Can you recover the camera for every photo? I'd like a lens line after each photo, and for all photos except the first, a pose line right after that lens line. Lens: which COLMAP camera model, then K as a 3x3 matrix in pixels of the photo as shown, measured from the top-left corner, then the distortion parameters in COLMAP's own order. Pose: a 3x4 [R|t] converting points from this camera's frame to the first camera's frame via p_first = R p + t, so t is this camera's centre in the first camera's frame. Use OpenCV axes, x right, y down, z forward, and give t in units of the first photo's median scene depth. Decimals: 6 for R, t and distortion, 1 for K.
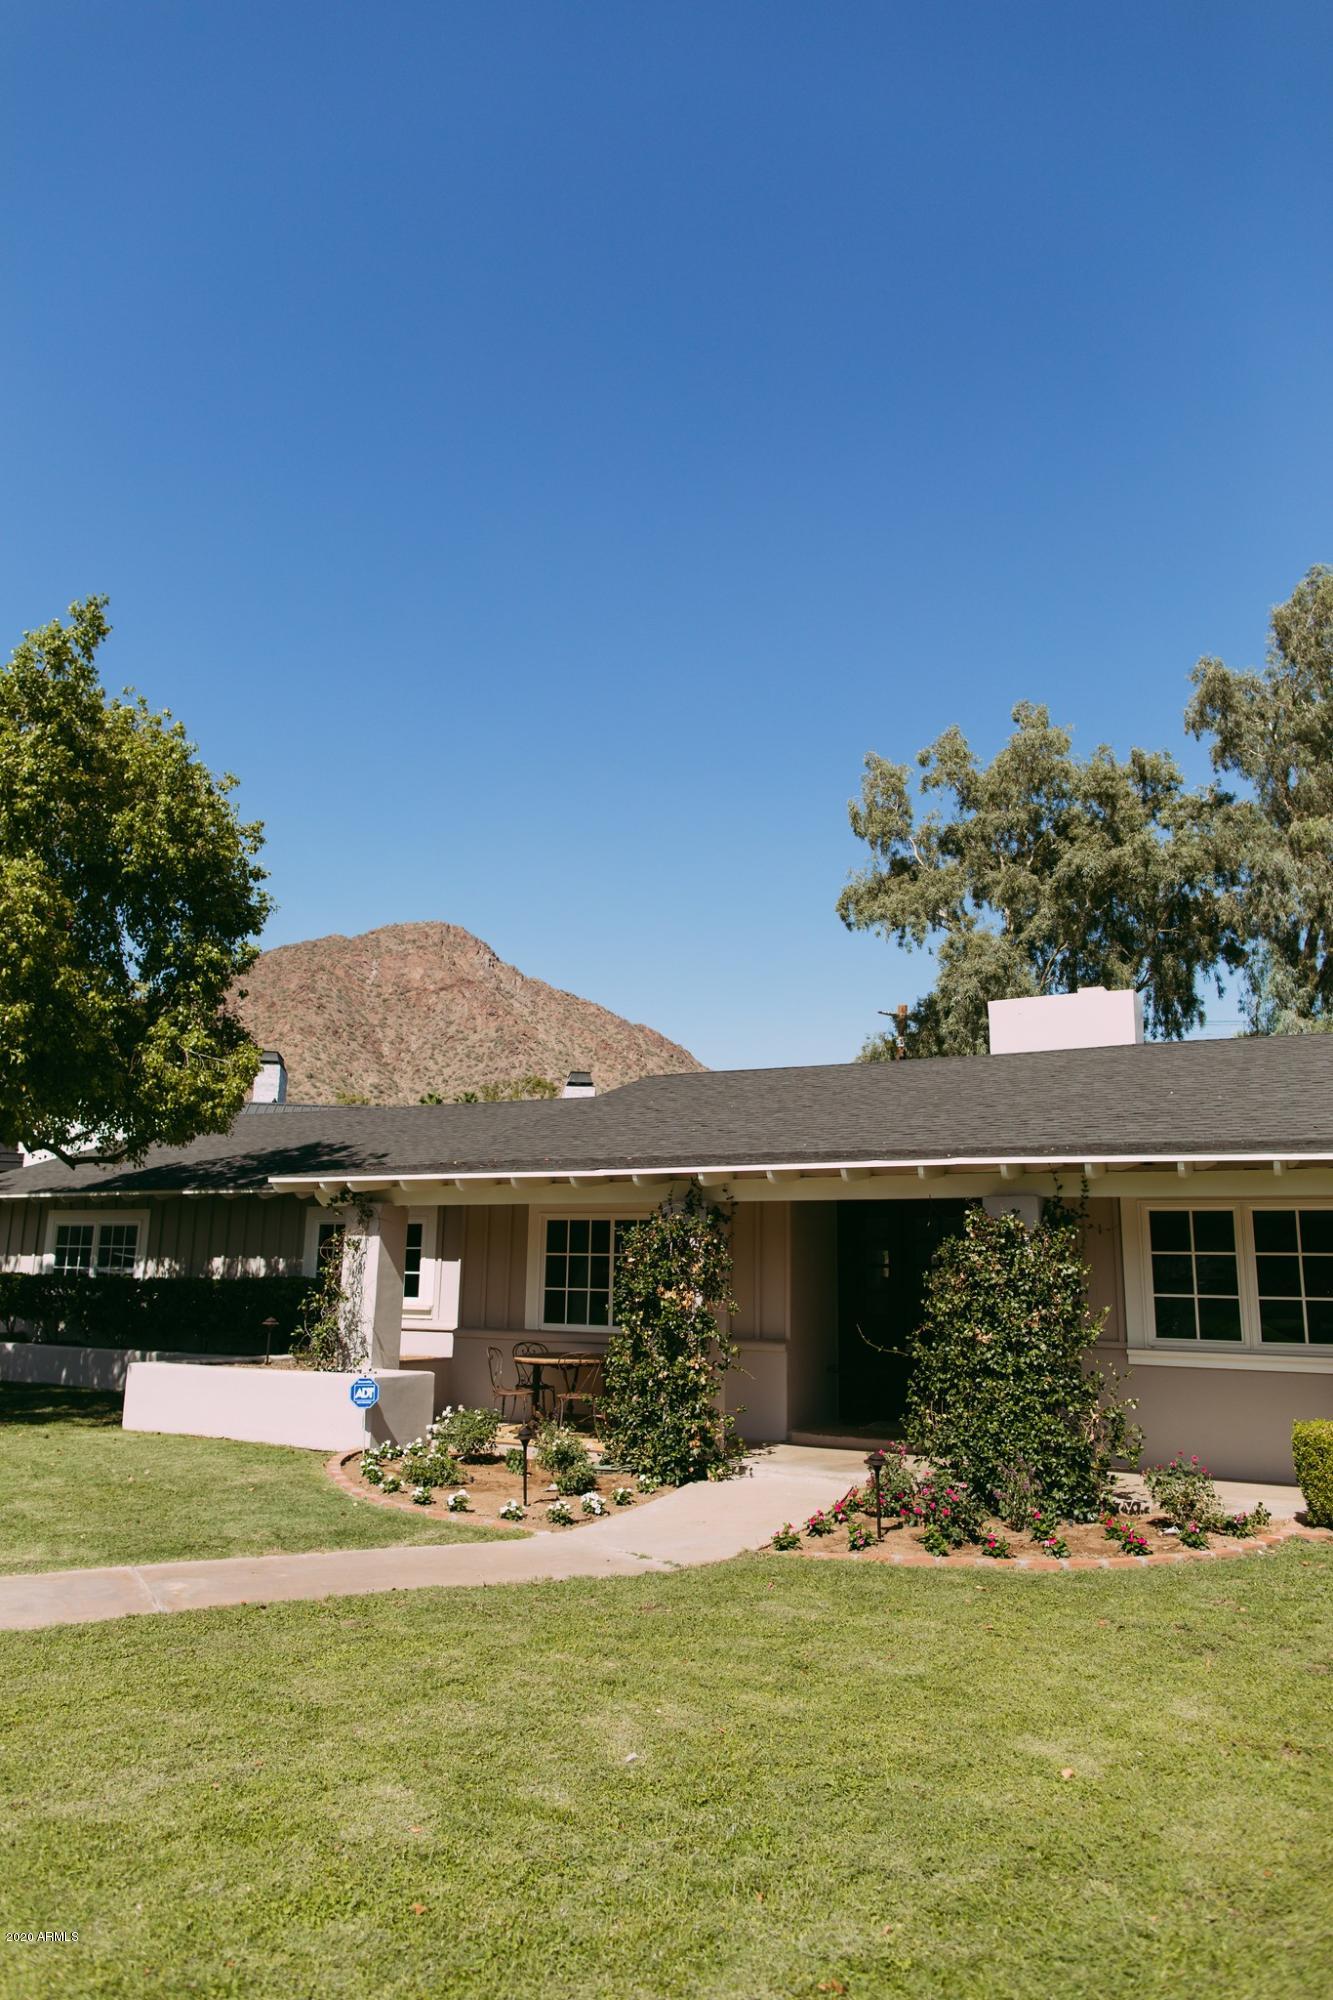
lens RADIAL K [[1346.7, 0, 660.8], [0, 1346.7, 993.6], [0, 0, 1]] dist [0.004142, 0.002323]
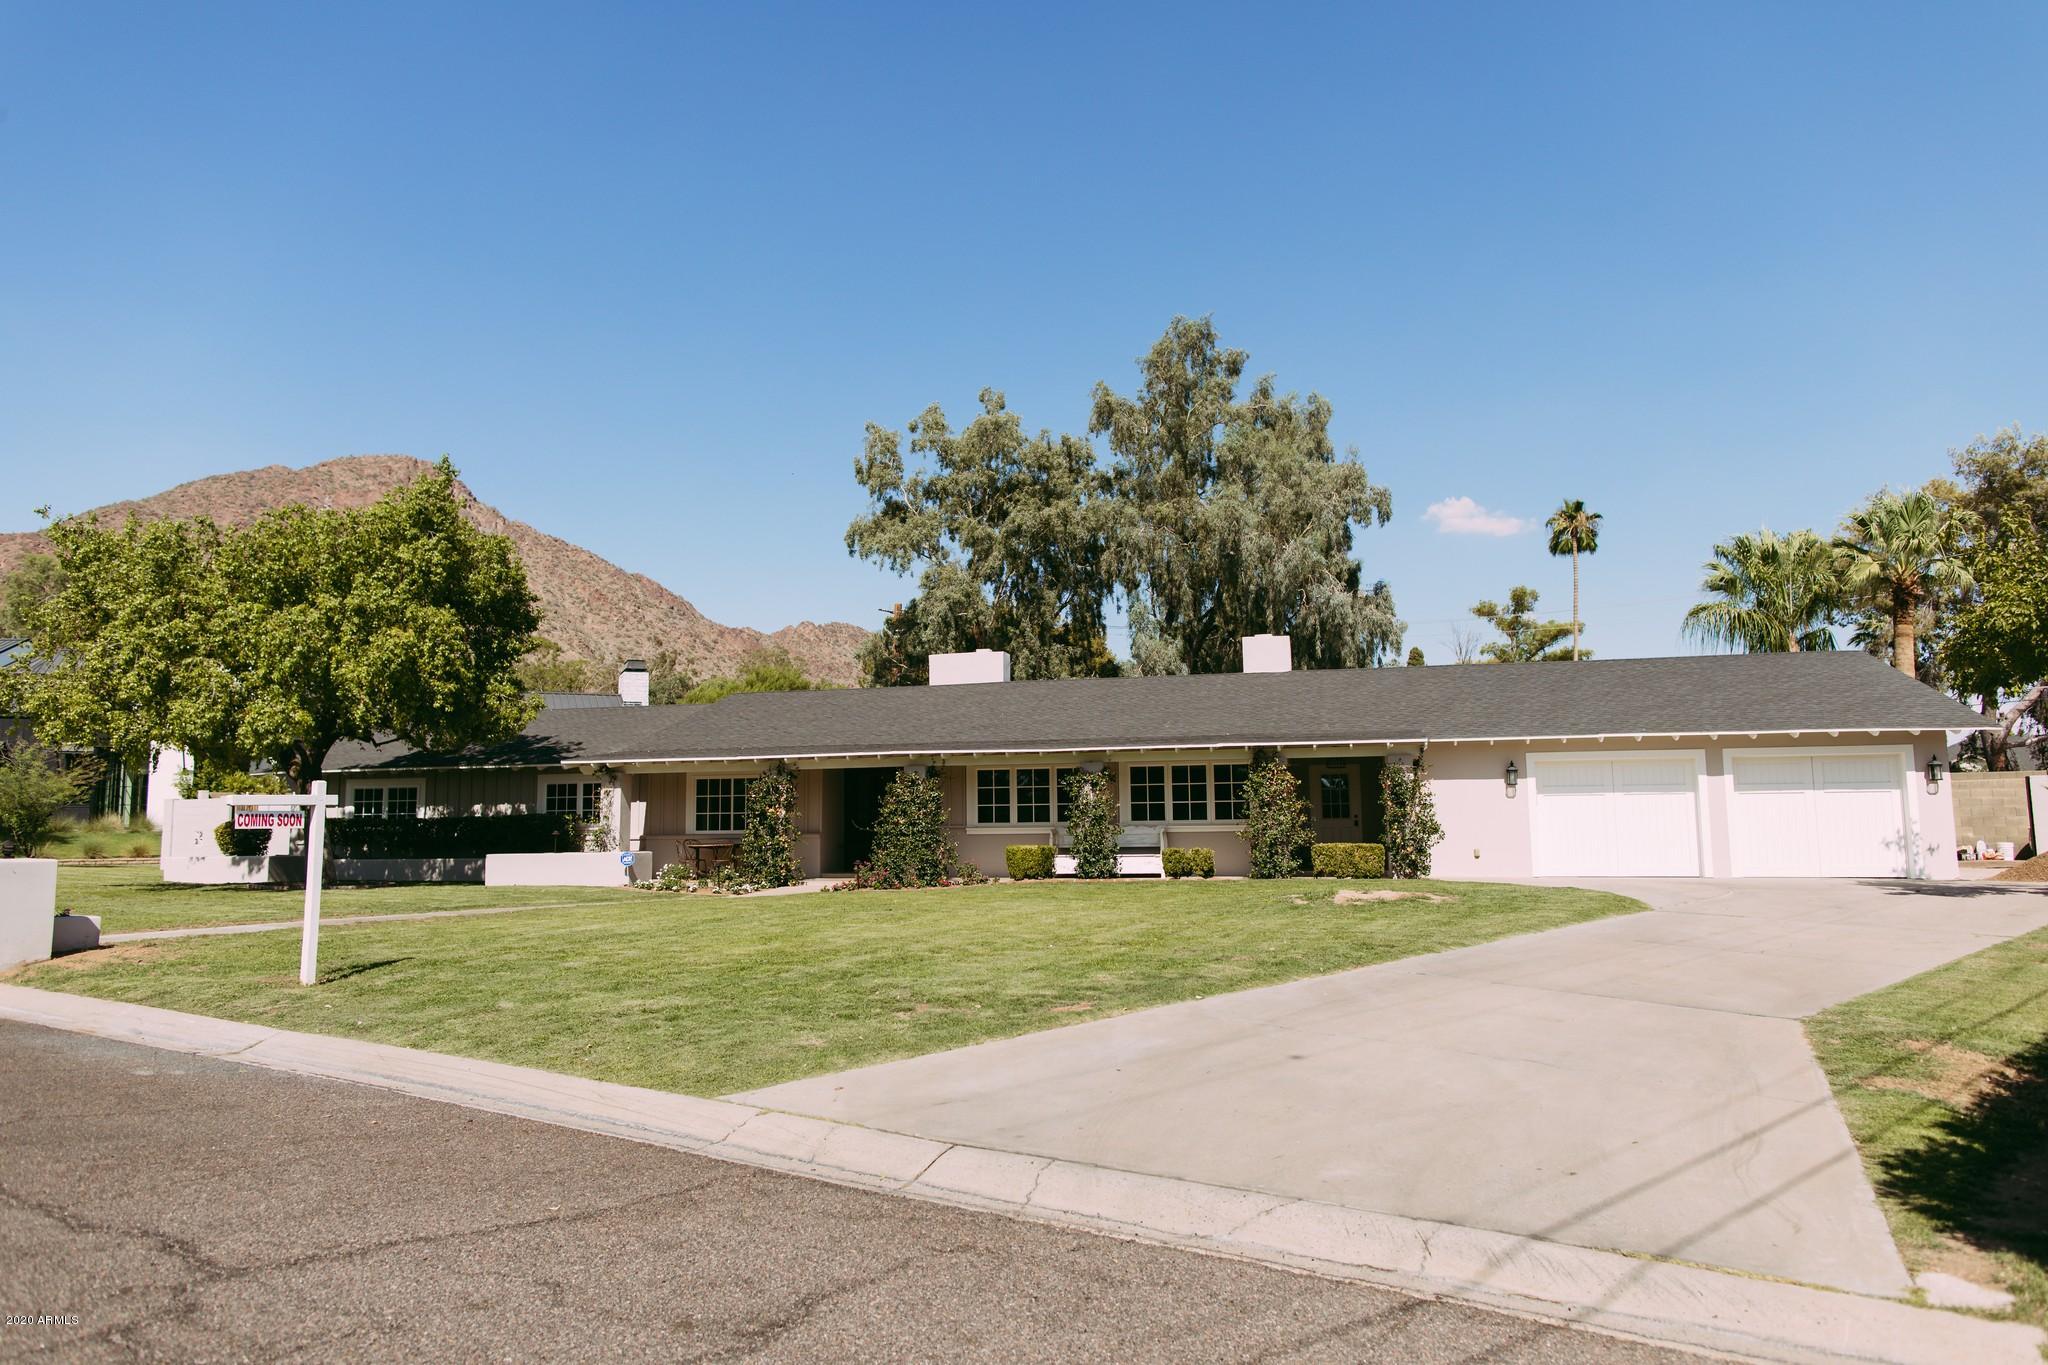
lens RADIAL K [[1379.0, 0, 1024.0], [0, 1379.0, 682.5], [0, 0, 1]] dist [0.004142, 0.002323]
pose [[0.966481, -0.002321, 0.256726, -0.152402], [-0.023466, 0.994975, 0.097337, -0.196815], [-0.255662, -0.100099, 0.961570, -1.143376]]
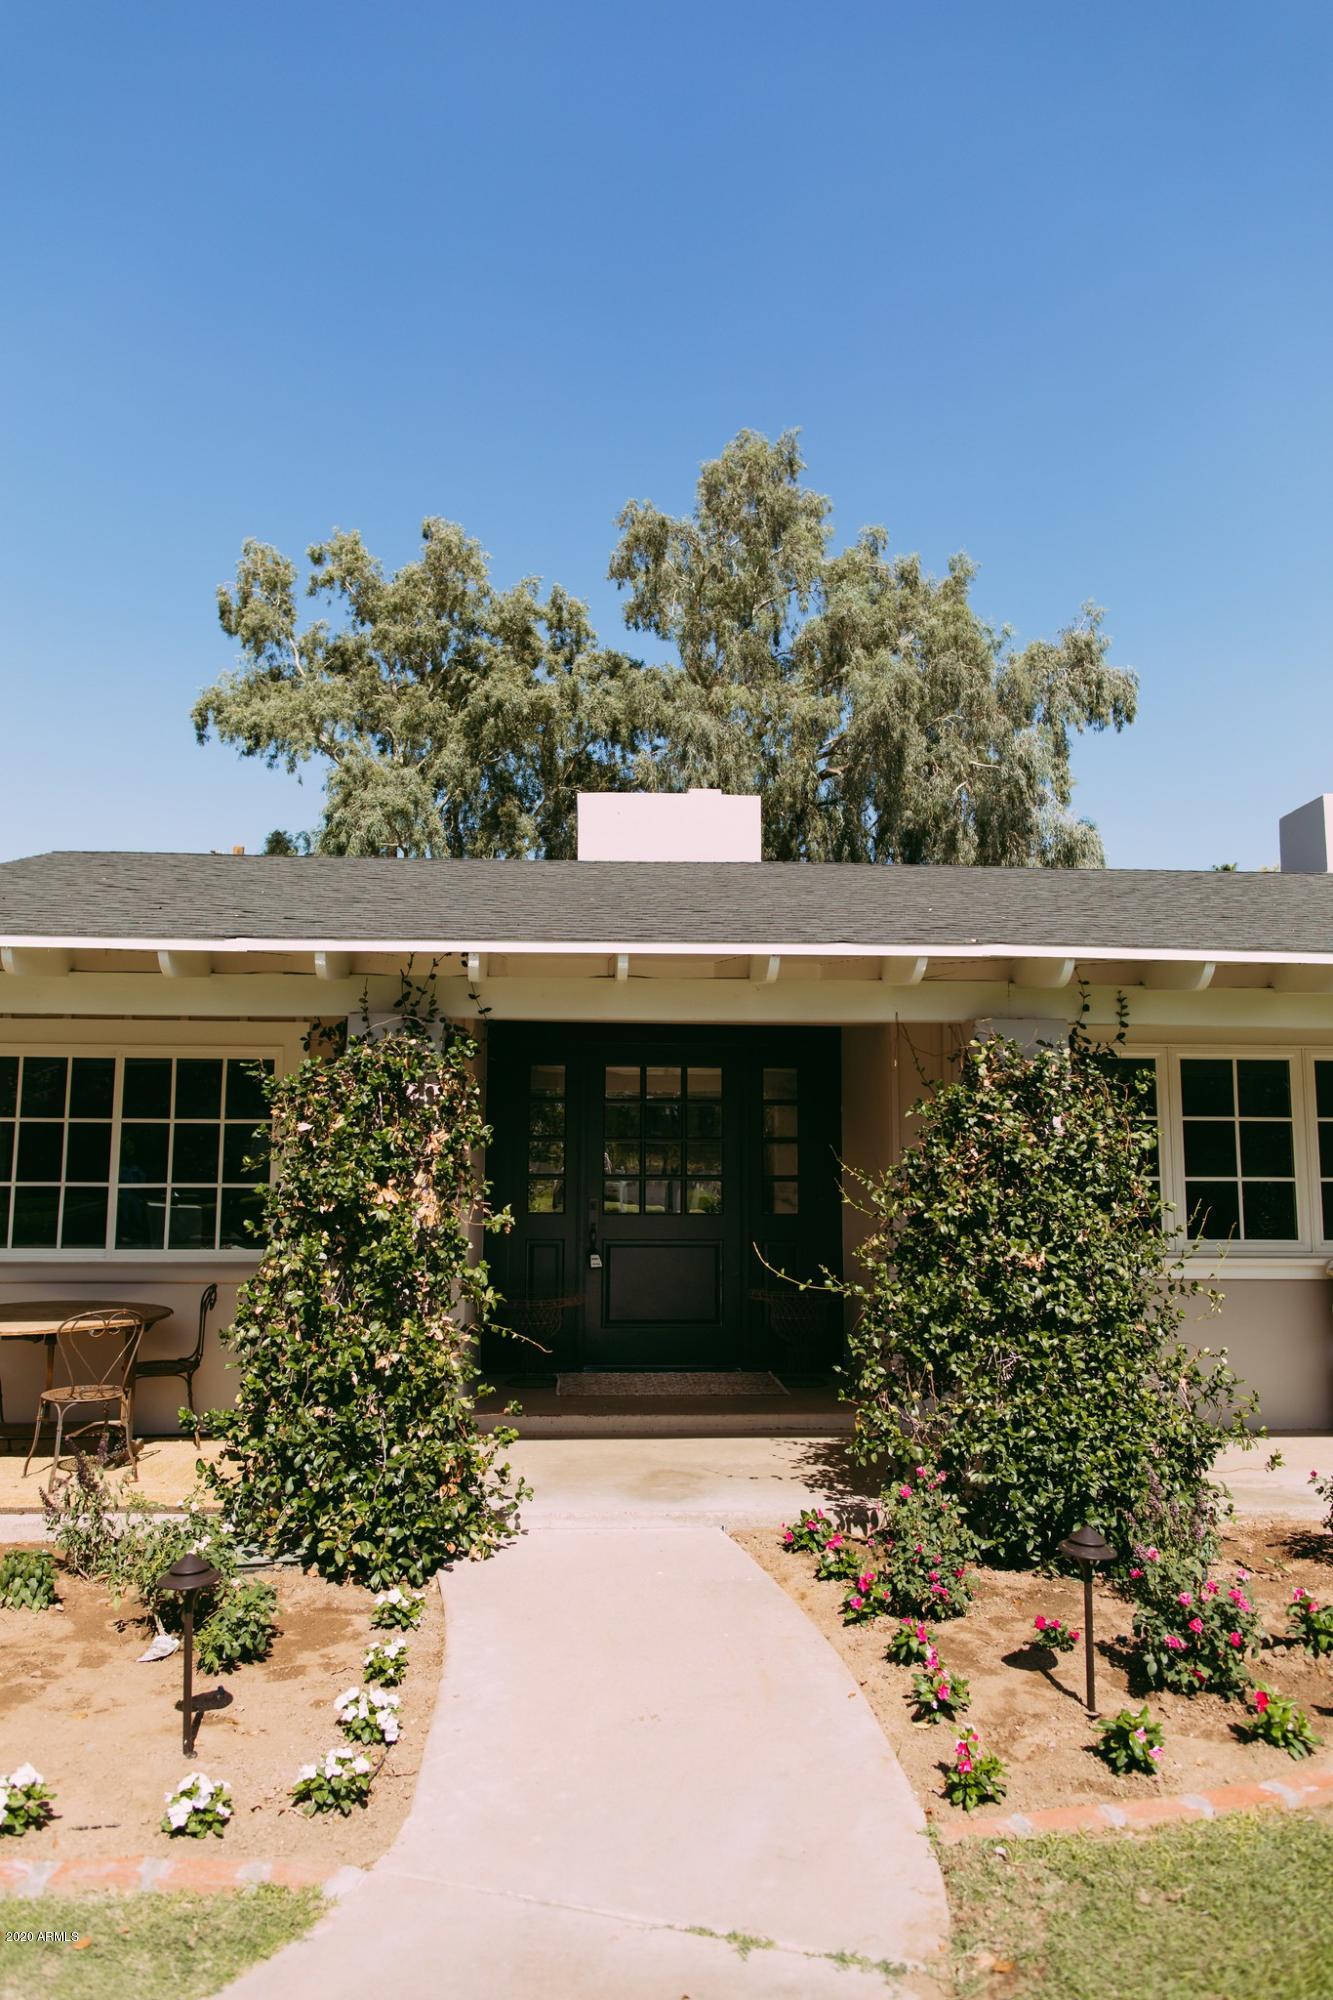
lens RADIAL K [[1346.7, 0, 660.8], [0, 1346.7, 993.6], [0, 0, 1]] dist [0.004142, 0.002323]
pose [[0.855111, 0.051251, 0.515906, -0.141024], [-0.097880, 0.993166, 0.063572, 0.091469], [-0.509122, -0.104858, 0.854283, 0.451066]]
